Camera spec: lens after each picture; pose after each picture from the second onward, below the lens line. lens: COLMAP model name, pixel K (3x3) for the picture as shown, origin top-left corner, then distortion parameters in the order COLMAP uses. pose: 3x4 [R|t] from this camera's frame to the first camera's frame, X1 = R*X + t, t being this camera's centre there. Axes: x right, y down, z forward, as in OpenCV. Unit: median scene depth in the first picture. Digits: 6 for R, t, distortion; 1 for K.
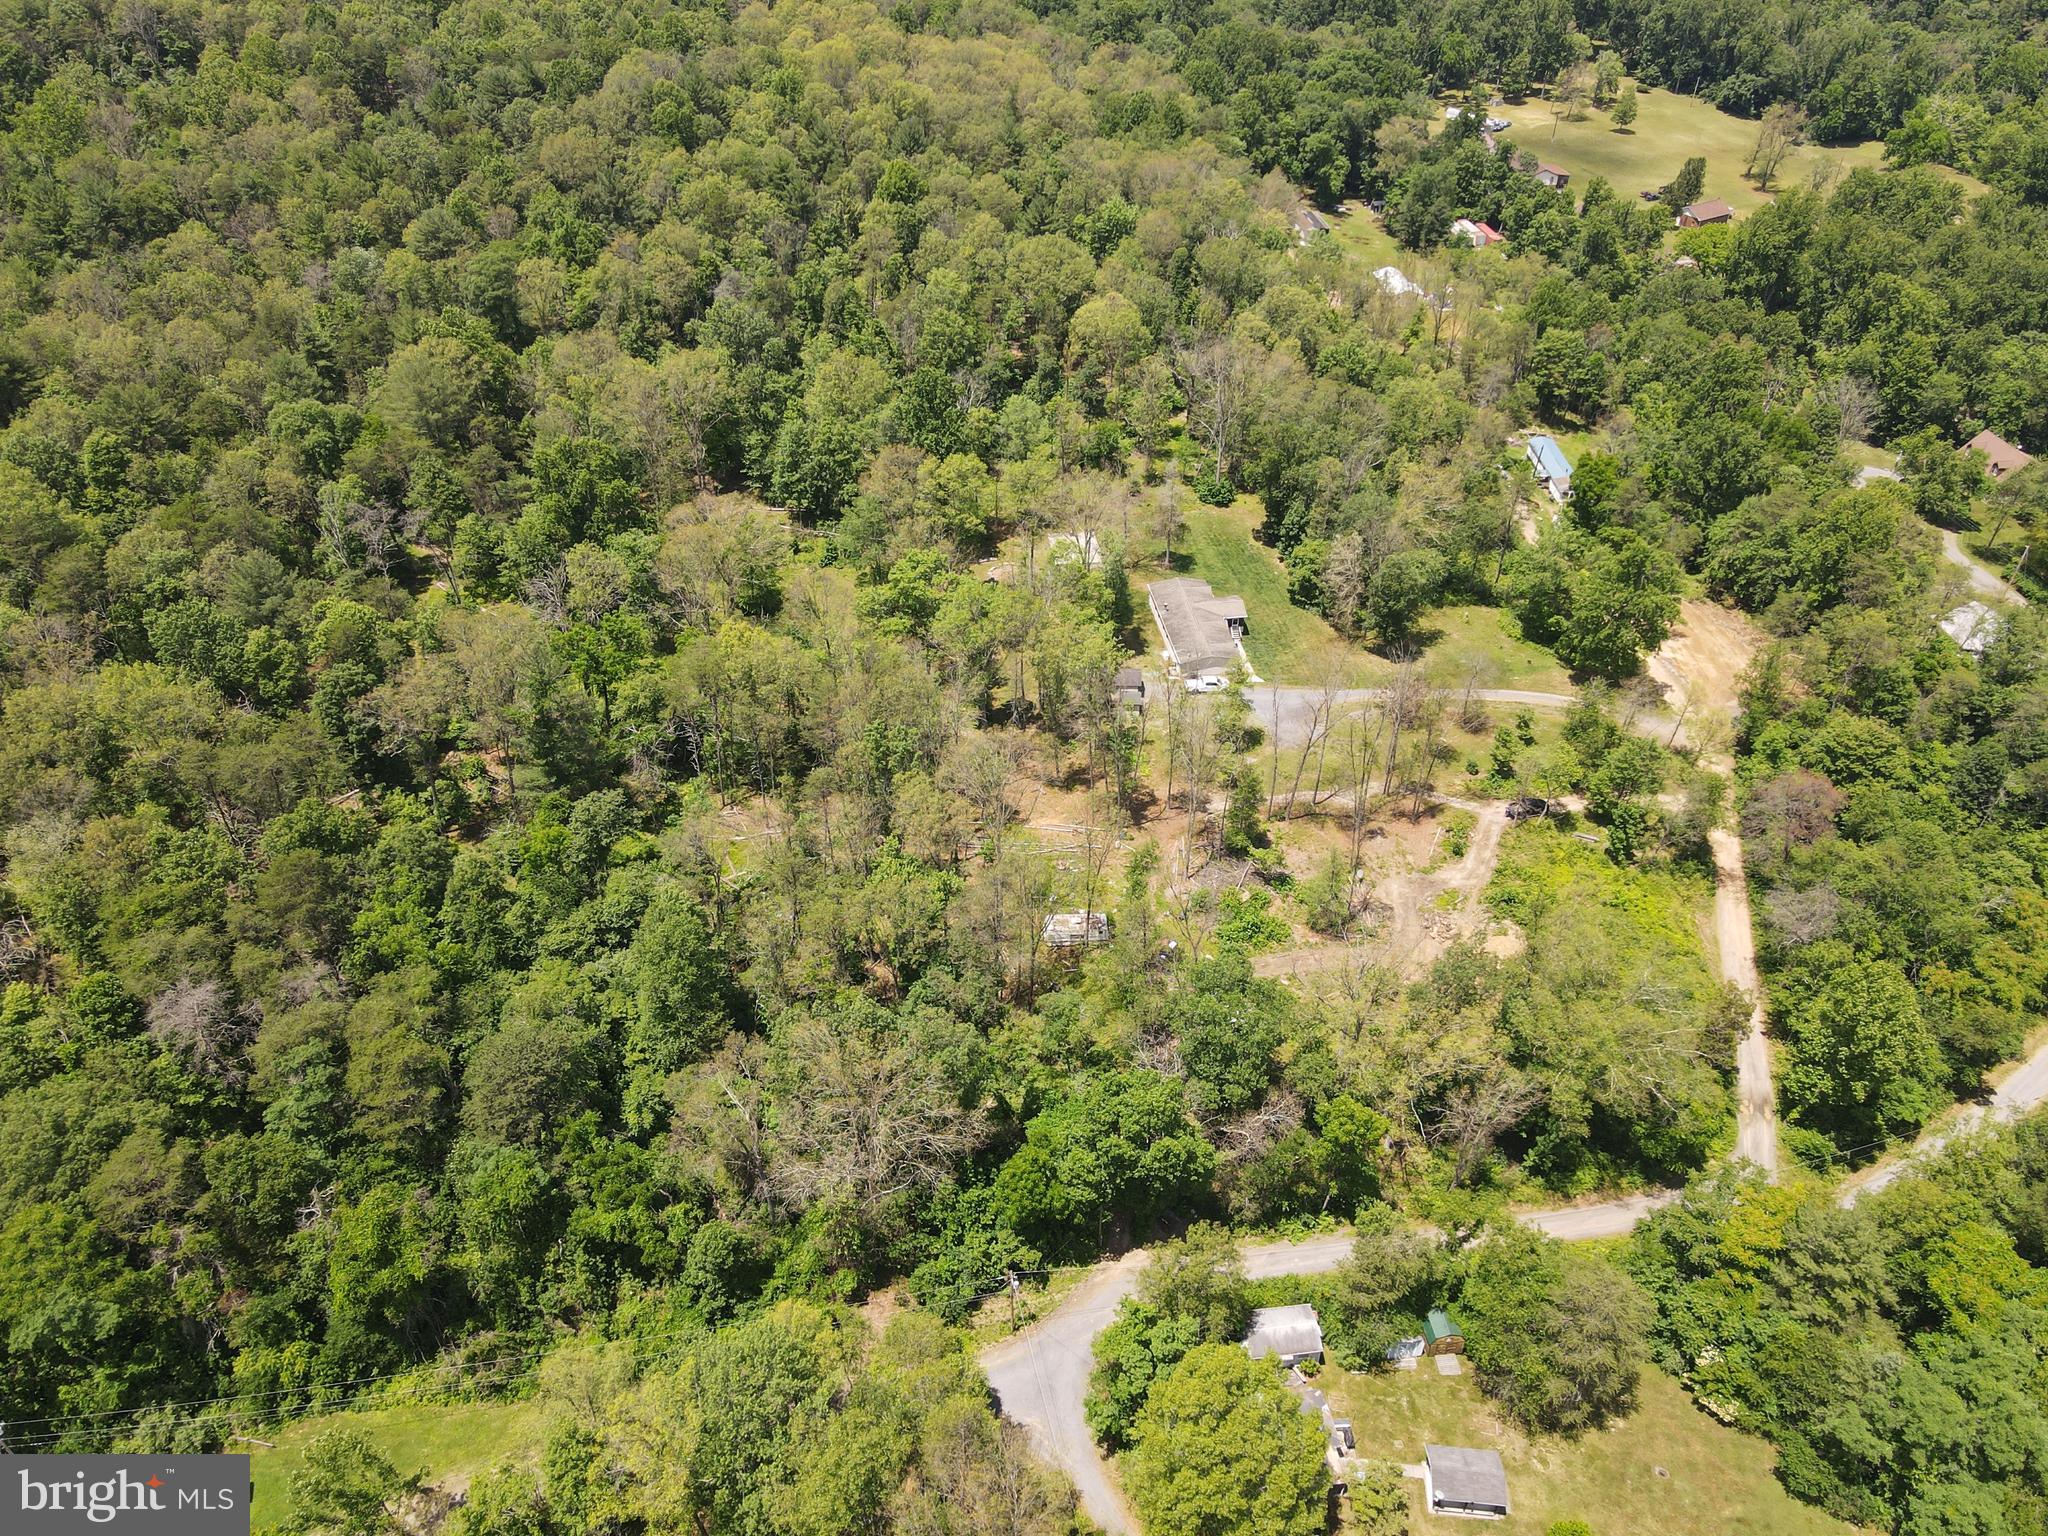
lens RADIAL K [[1533.7, 0, 1024.0], [0, 1533.7, 768.0], [0, 0, 1]] dist [0.000063, 0.031277]
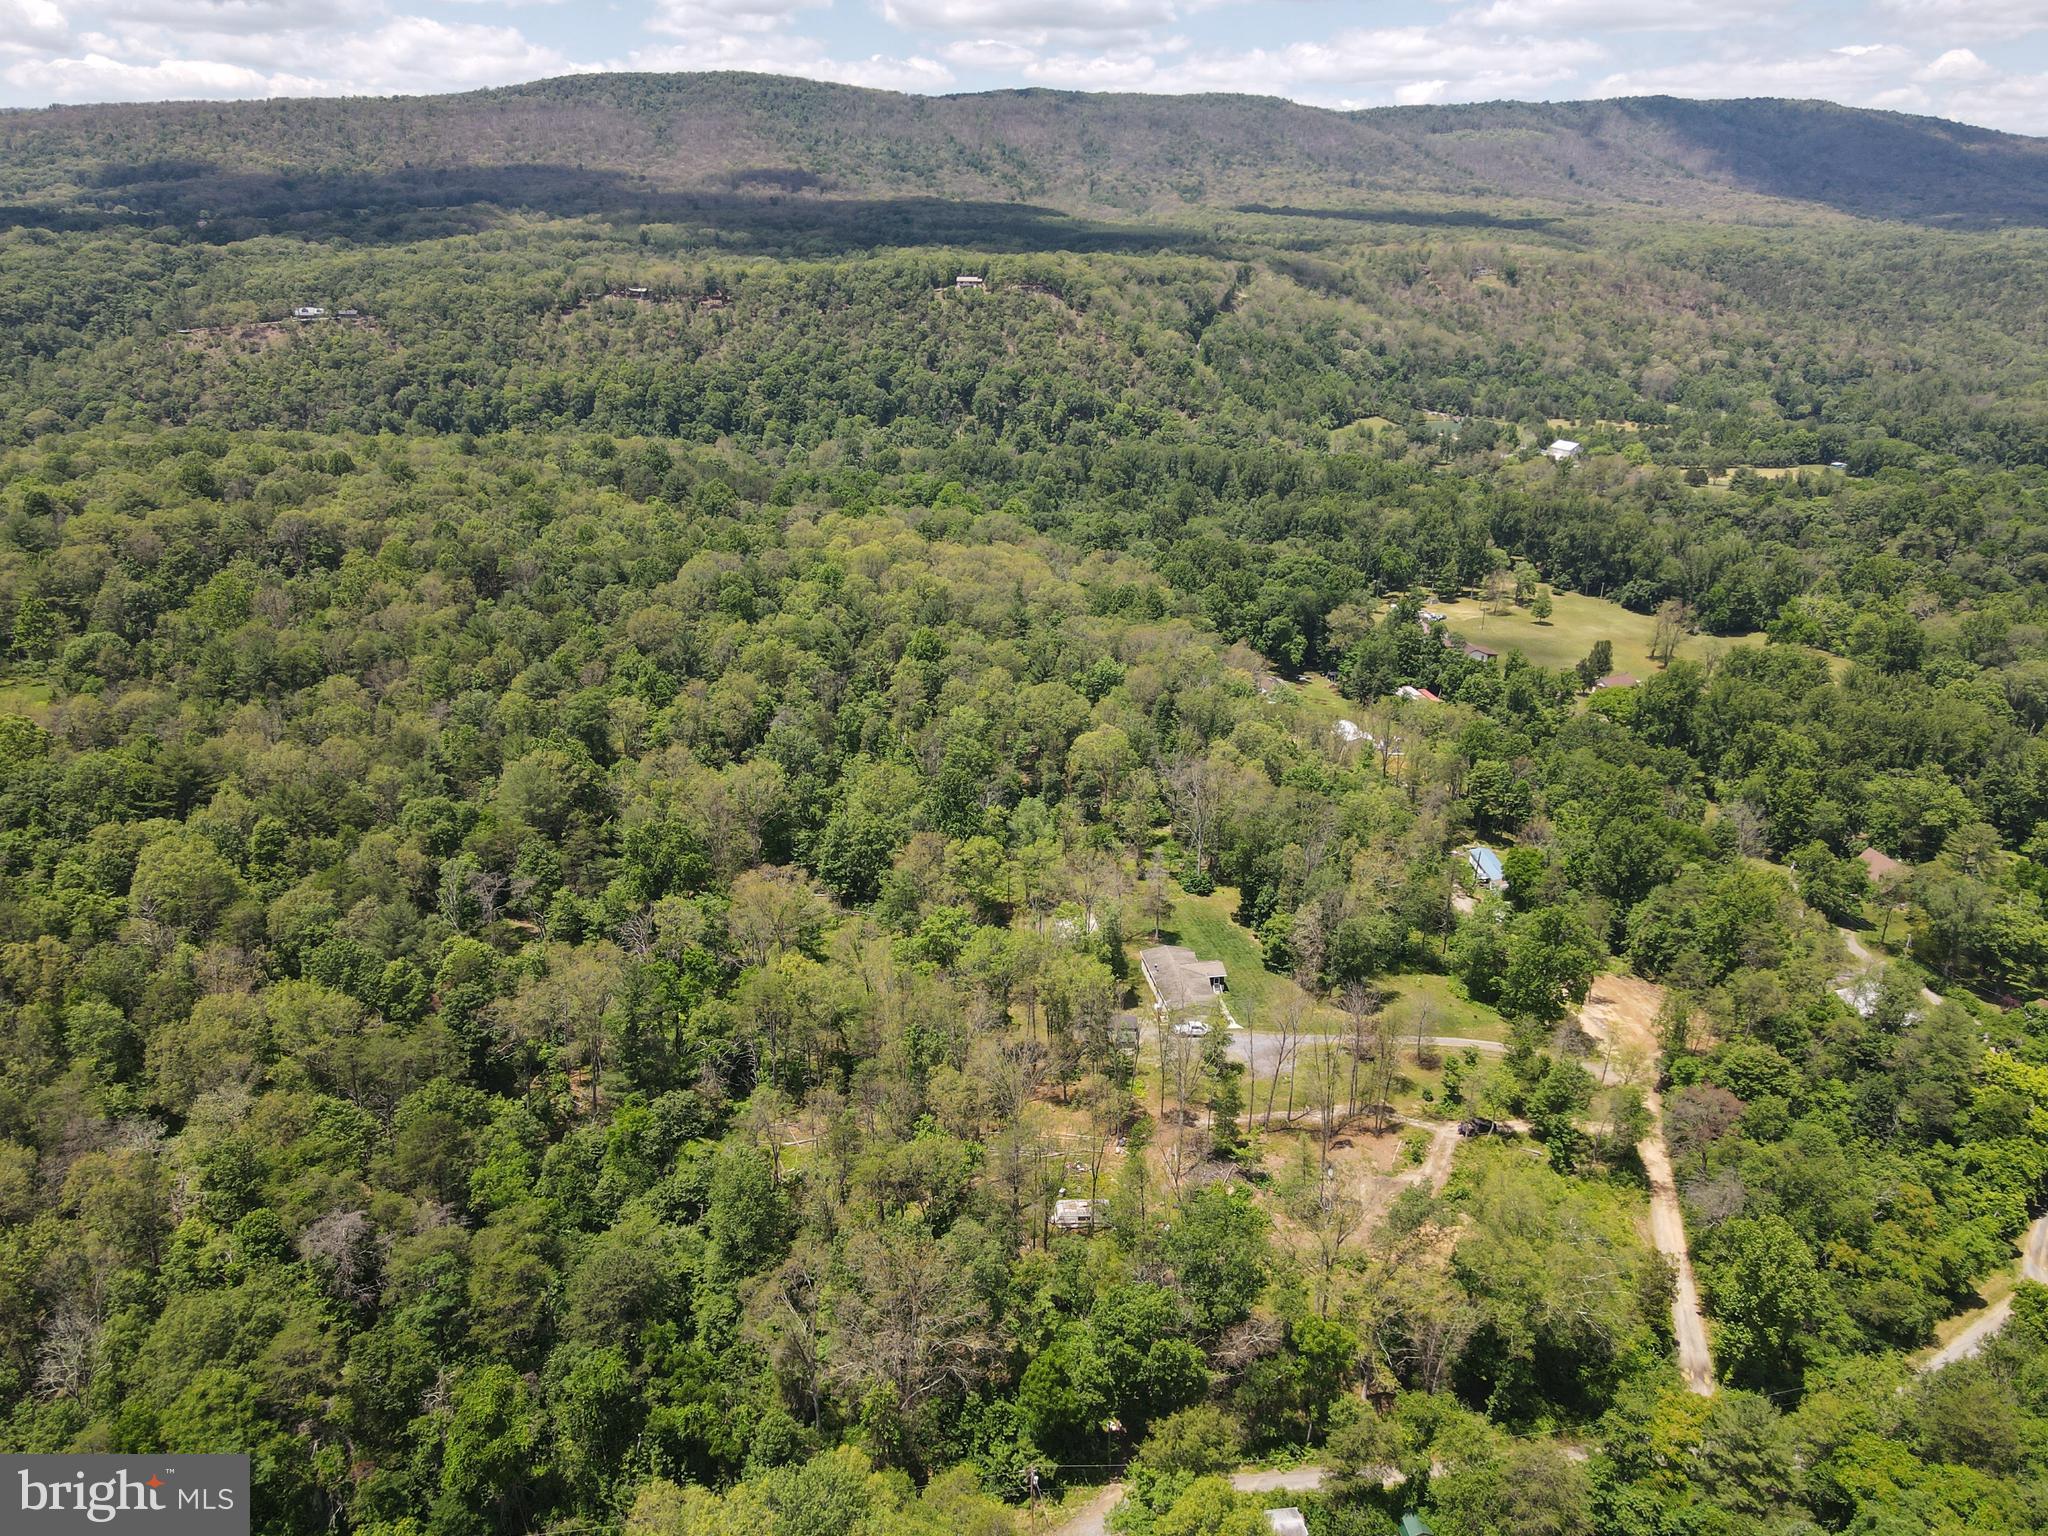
lens RADIAL K [[1533.7, 0, 1024.0], [0, 1533.7, 768.0], [0, 0, 1]] dist [0.000063, 0.031277]
pose [[0.999998, -0.000589, 0.002000, -0.009640], [0.001182, 0.950254, -0.311474, 0.115162], [-0.001717, 0.311475, 0.950253, -0.149575]]
